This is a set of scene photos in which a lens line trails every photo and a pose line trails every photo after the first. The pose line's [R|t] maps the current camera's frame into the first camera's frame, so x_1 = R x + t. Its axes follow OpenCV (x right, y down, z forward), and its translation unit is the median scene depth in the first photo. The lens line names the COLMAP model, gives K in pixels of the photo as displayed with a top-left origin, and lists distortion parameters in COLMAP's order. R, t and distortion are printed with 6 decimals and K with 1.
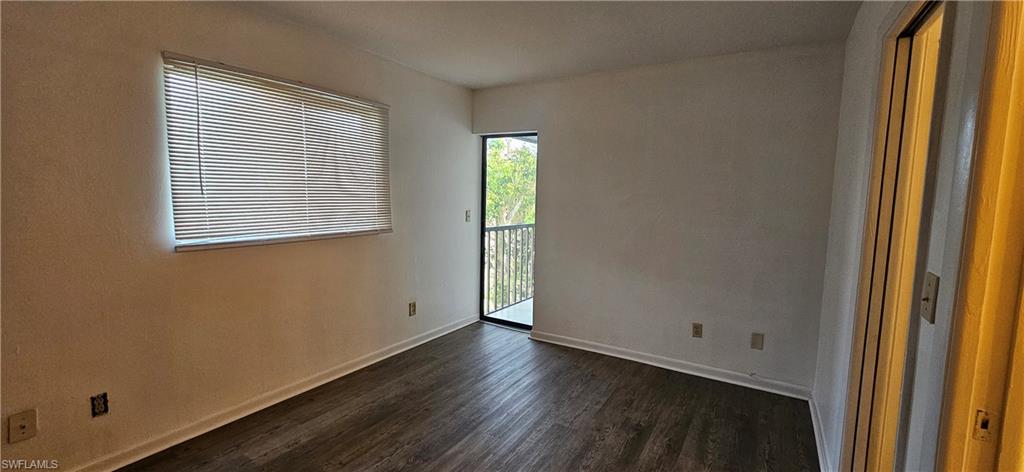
lens RADIAL K [[424.0, 0, 516.4], [0, 424.0, 235.3], [0, 0, 1]] dist [0.000363, 0.000037]
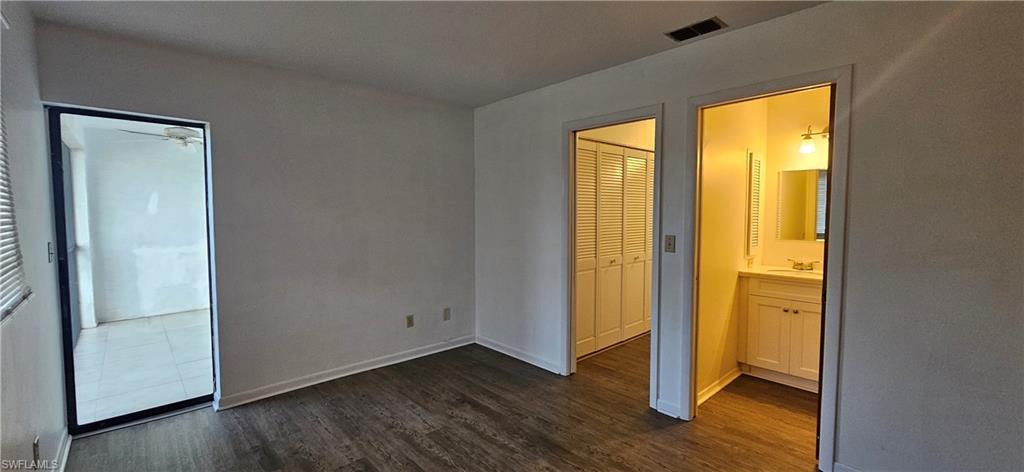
lens RADIAL K [[418.9, 0, 512.0], [0, 418.9, 236.0], [0, 0, 1]] dist [0.000452, 0.000145]
pose [[0.282883, -0.078746, 0.955916, -0.623237], [0.103829, 0.993282, 0.051098, -0.044738], [-0.953518, 0.084797, 0.289159, 0.388167]]
